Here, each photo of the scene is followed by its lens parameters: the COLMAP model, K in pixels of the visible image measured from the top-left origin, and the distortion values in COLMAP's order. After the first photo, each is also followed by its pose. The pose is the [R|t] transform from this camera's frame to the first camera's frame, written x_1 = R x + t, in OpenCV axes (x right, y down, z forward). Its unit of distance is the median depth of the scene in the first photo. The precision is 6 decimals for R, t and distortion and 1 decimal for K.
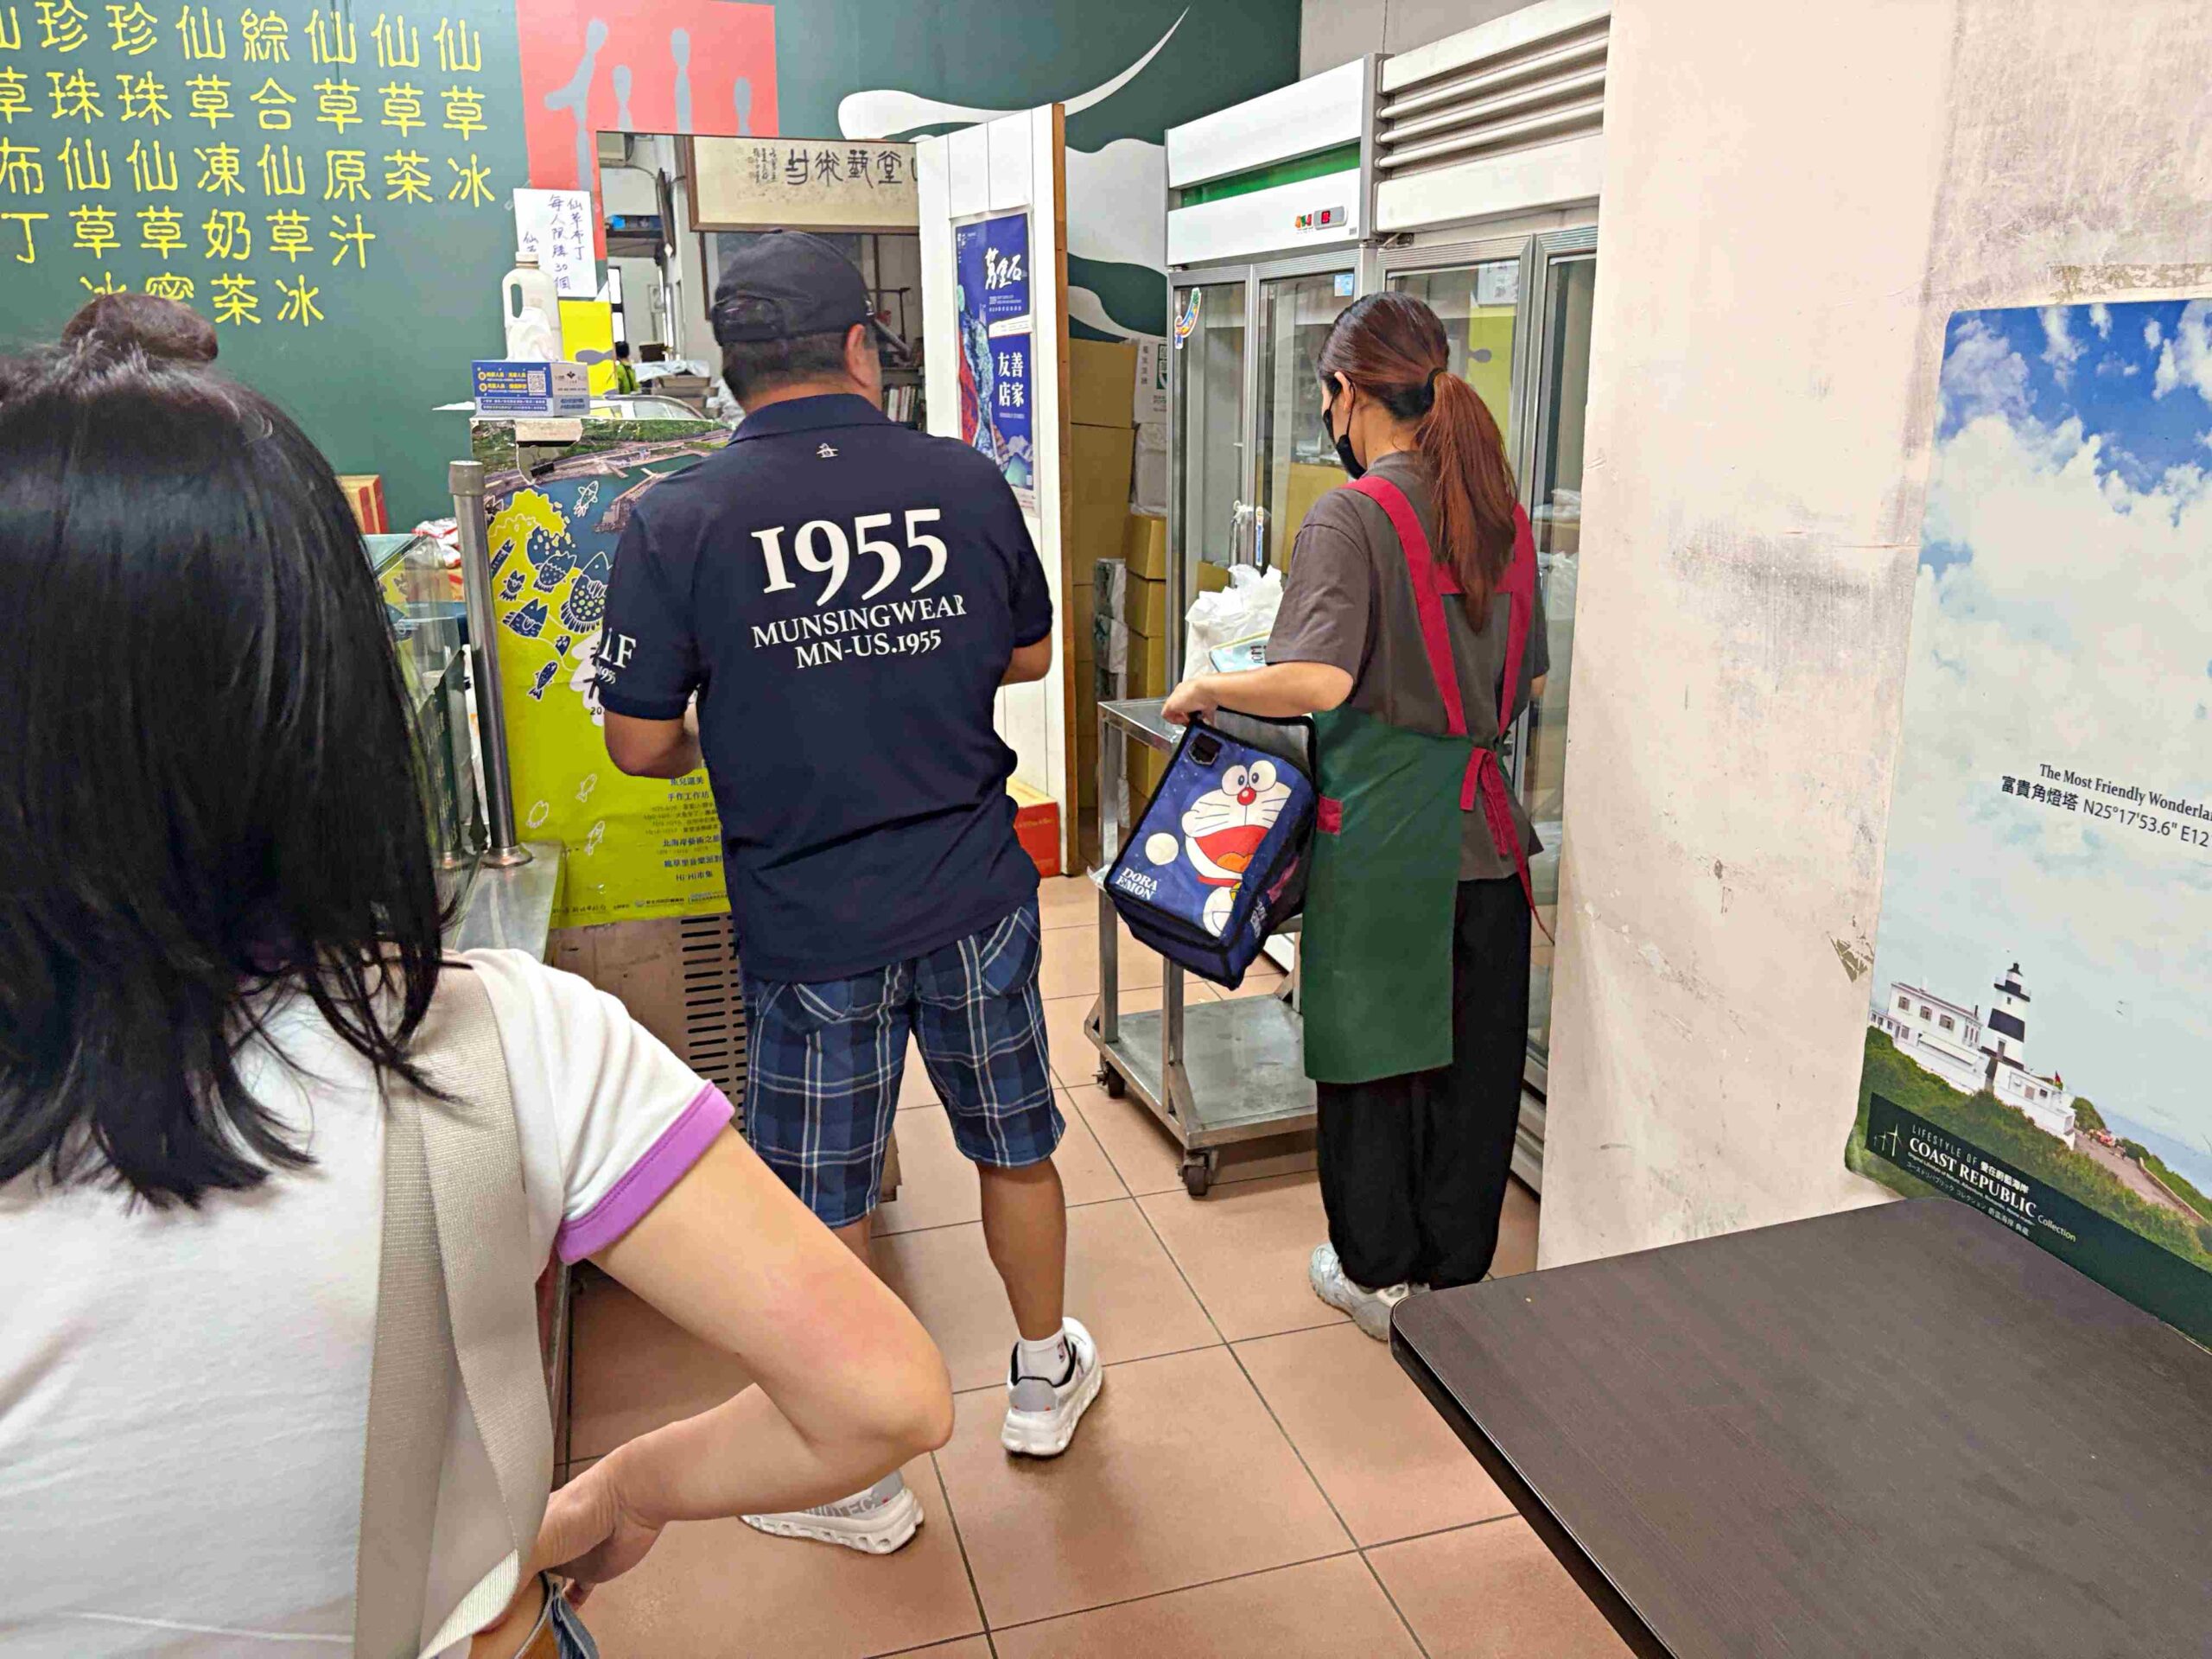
lens RADIAL K [[1639.5, 0, 1120.6], [0, 1639.5, 810.4], [0, 0, 1]] dist [0.080833, -0.095715]
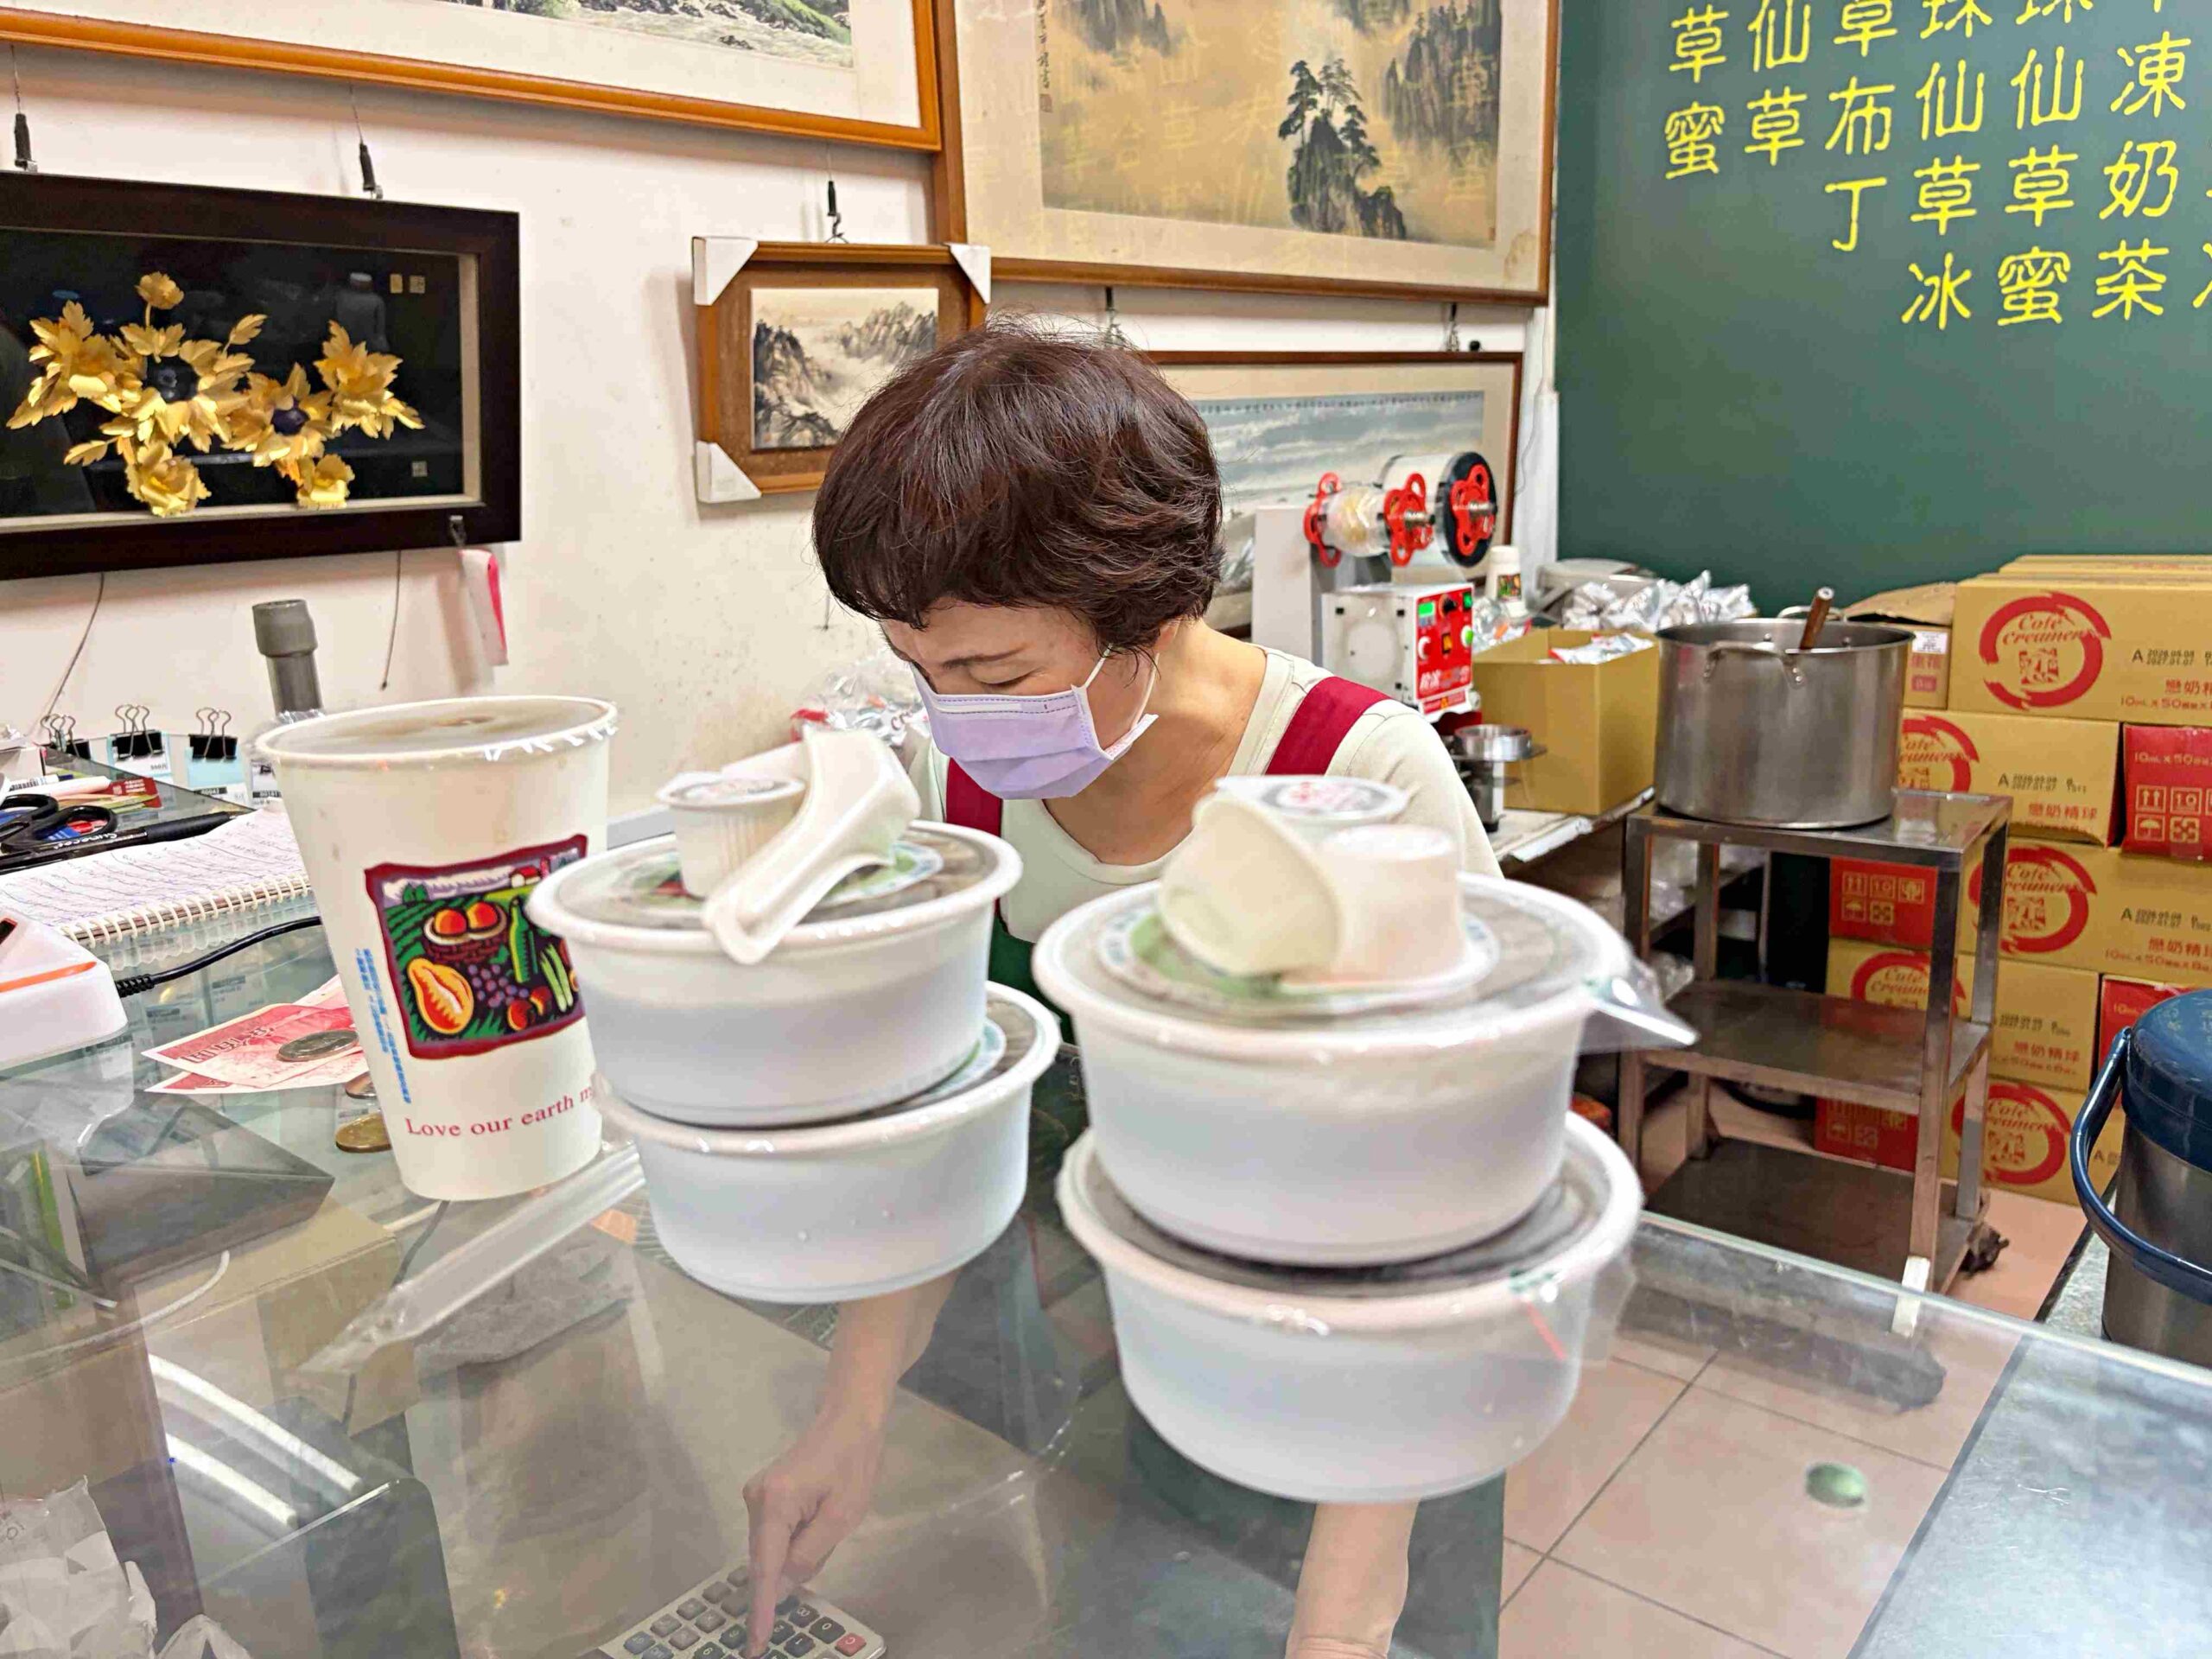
lens RADIAL K [[1661.7, 0, 1110.6], [0, 1661.7, 837.4], [0, 0, 1]] dist [0.039074, -0.049921]
pose [[0.534029, 0.185697, -0.824821, -0.166894], [-0.181729, 0.977990, 0.102521, -0.089330], [0.825705, 0.095145, 0.556021, 0.334255]]
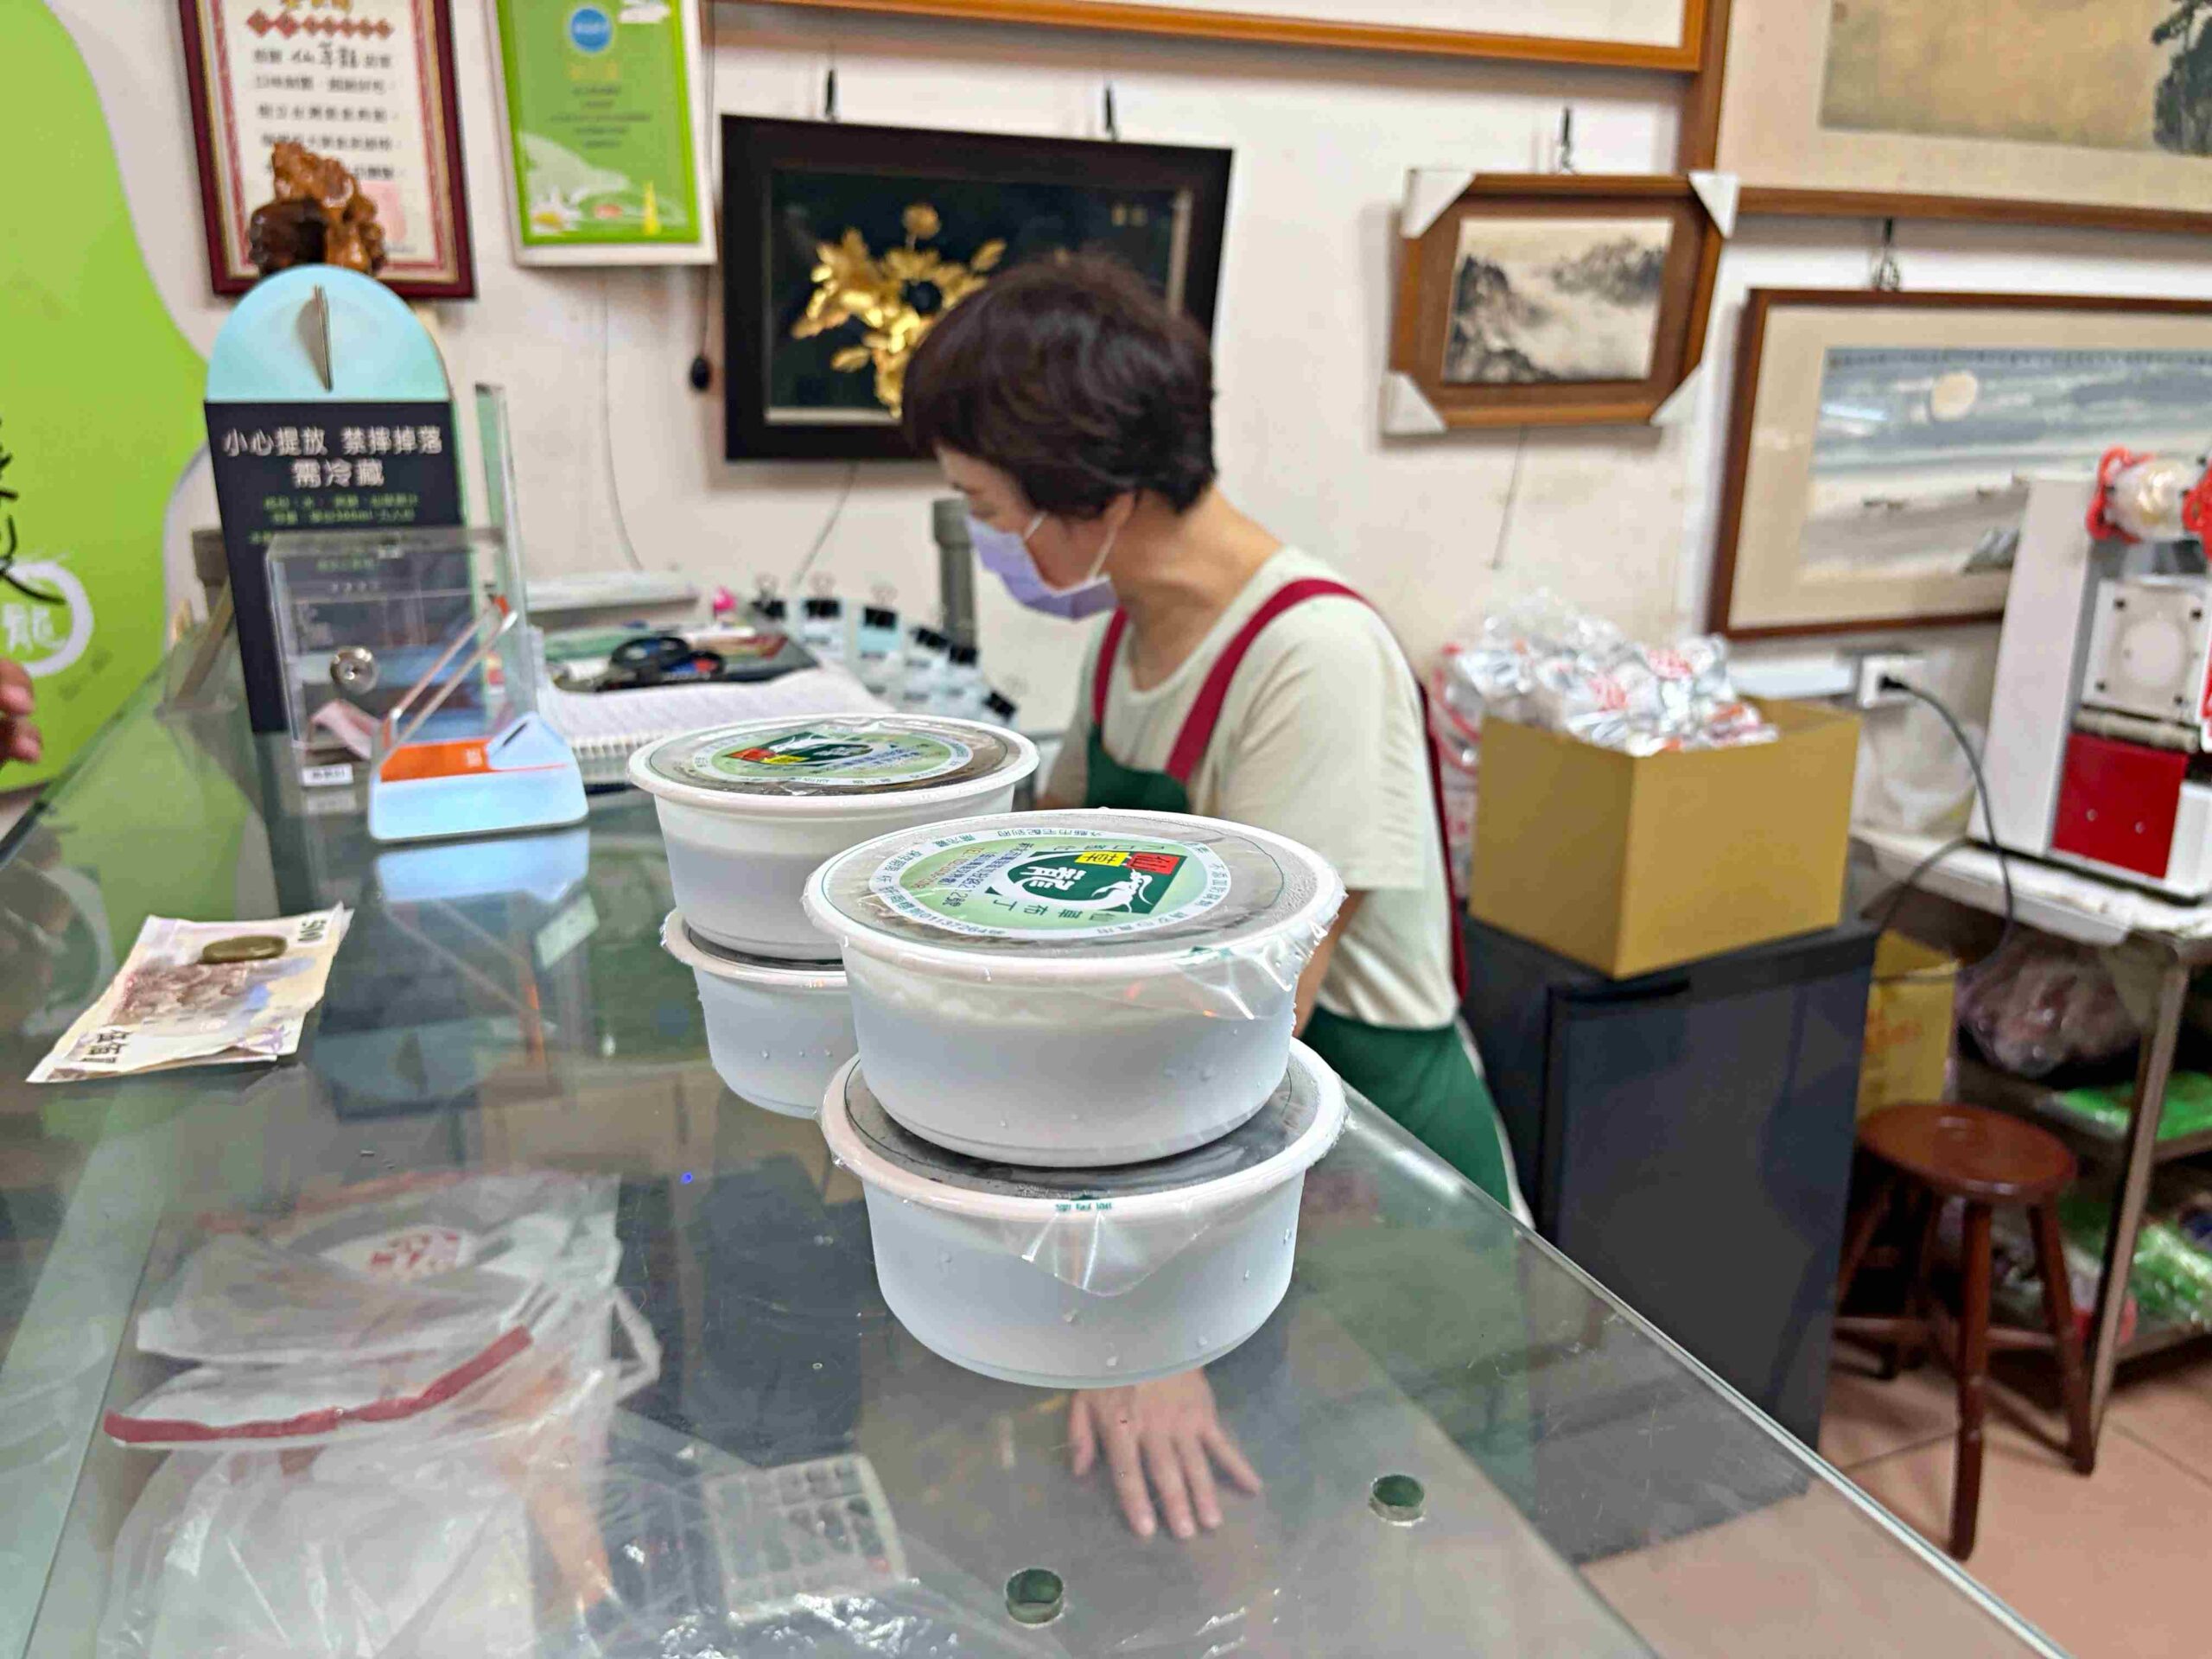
lens RADIAL K [[1701.8, 0, 1175.9], [0, 1701.8, 833.1], [0, 0, 1]] dist [0.059831, -0.081393]
pose [[0.100456, 0.266865, -0.958484, -0.140216], [-0.262863, 0.936246, 0.233123, -0.102722], [0.959589, 0.228532, 0.164200, 0.376893]]
